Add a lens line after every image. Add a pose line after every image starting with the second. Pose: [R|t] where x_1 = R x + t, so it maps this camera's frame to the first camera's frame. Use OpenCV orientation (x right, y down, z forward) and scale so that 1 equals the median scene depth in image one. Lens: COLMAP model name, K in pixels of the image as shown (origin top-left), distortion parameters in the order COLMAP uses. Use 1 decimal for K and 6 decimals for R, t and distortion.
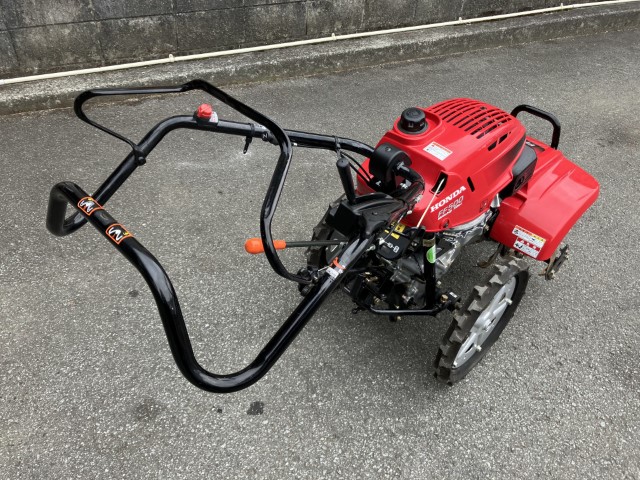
lens RADIAL K [[524.8, 0, 323.2], [0, 524.8, 249.3], [0, 0, 1]] dist [0.035000, -0.049836]
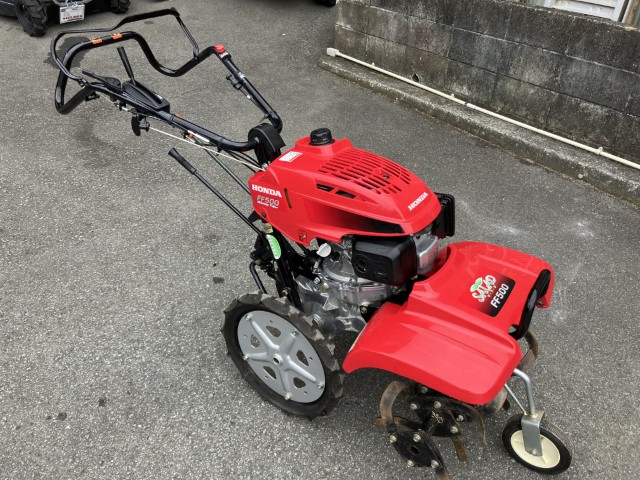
lens RADIAL K [[525.1, 0, 309.9], [0, 525.1, 248.7], [0, 0, 1]] dist [0.001403, -0.001368]
pose [[0.166148, 0.516569, -0.839971, 0.971579], [-0.661256, 0.690272, 0.293708, -0.305546], [0.731529, 0.506637, 0.456272, 0.463474]]
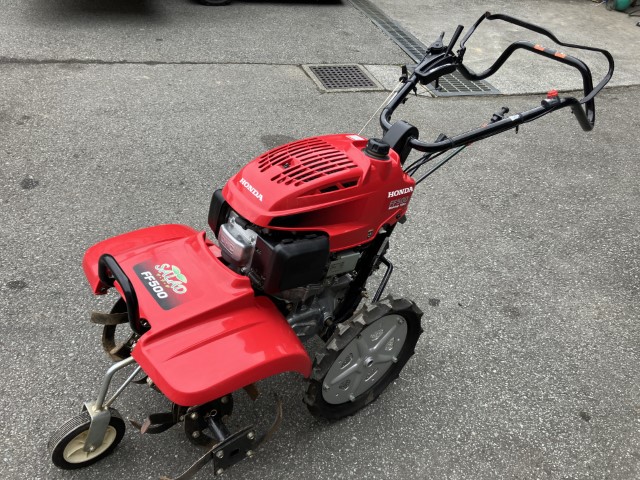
lens RADIAL K [[522.0, 0, 317.5], [0, 522.0, 239.4], [0, 0, 1]] dist [0.009348, -0.000880]
pose [[-0.974456, -0.224257, -0.011990, 0.200908], [-0.057411, 0.197143, 0.978692, -0.947574], [-0.217115, 0.954381, -0.204982, 1.101313]]
